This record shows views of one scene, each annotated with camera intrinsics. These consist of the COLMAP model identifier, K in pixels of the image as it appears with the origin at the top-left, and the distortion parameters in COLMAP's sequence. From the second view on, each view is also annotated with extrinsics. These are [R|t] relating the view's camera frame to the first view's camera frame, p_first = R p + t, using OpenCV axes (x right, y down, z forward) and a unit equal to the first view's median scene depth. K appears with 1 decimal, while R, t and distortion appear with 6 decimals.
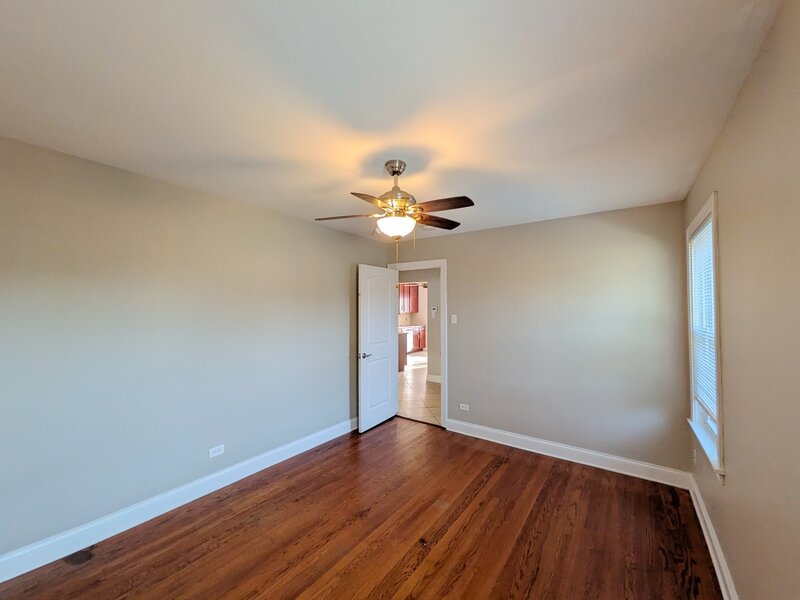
lens RADIAL K [[324.0, 0, 400.0], [0, 324.0, 300.0], [0, 0, 1]] dist [-0.000964, -0.000127]
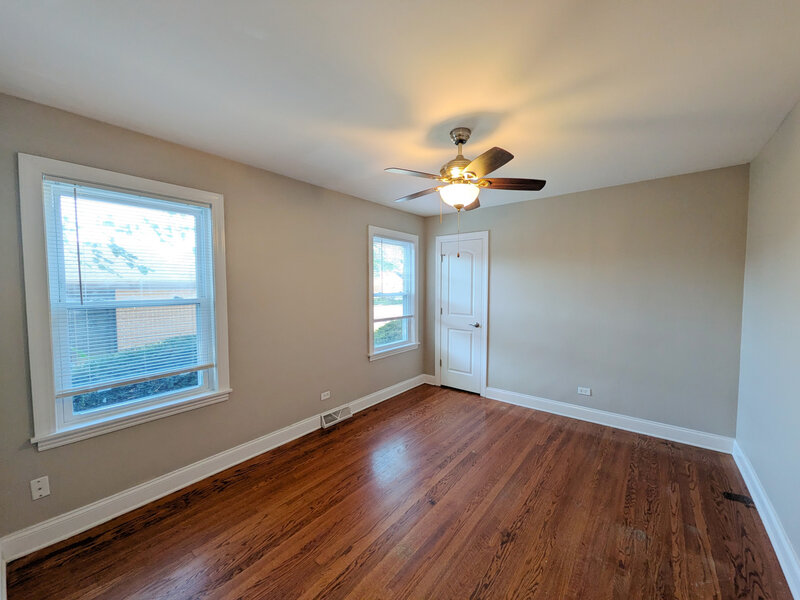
lens RADIAL K [[324.0, 0, 400.0], [0, 324.0, 300.0], [0, 0, 1]] dist [-0.000964, -0.000127]
pose [[-0.998784, -0.000622, 0.049287, 0.121953], [0.000284, 0.999831, 0.018388, 0.078158], [-0.049290, 0.018380, -0.998615, 2.006603]]
